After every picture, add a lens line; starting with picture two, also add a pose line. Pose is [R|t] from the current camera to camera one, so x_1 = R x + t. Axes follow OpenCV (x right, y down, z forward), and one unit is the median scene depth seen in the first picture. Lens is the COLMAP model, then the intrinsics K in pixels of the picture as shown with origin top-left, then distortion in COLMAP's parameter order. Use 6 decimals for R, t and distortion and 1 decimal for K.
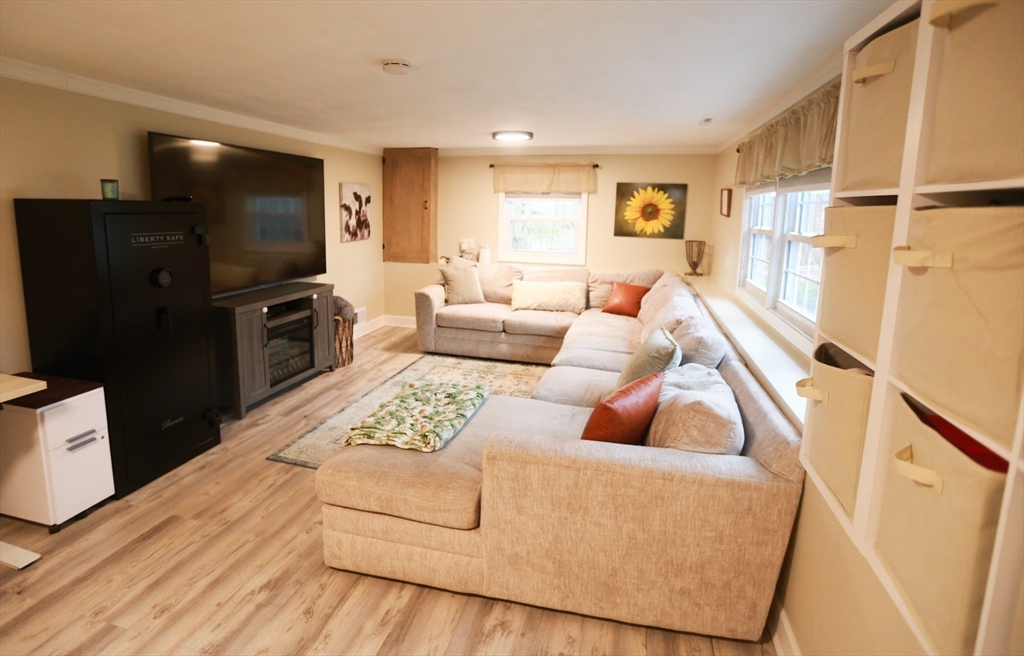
lens RADIAL K [[543.5, 0, 511.0], [0, 543.5, 301.7], [0, 0, 1]] dist [-0.042336, 0.001123]
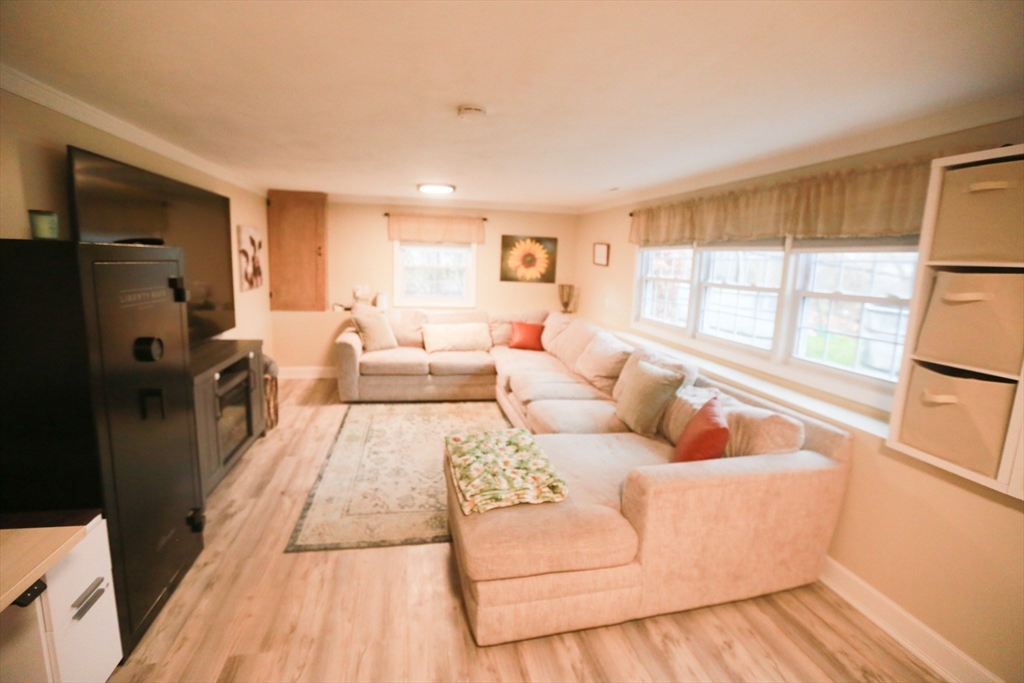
lens RADIAL K [[472.4, 0, 510.2], [0, 472.4, 337.4], [0, 0, 1]] dist [-0.054634, 0.017626]
pose [[0.886467, -0.062186, 0.458595, -0.305608], [0.058784, 0.998035, 0.021705, -0.027456], [-0.459043, 0.007717, 0.888381, 0.124173]]
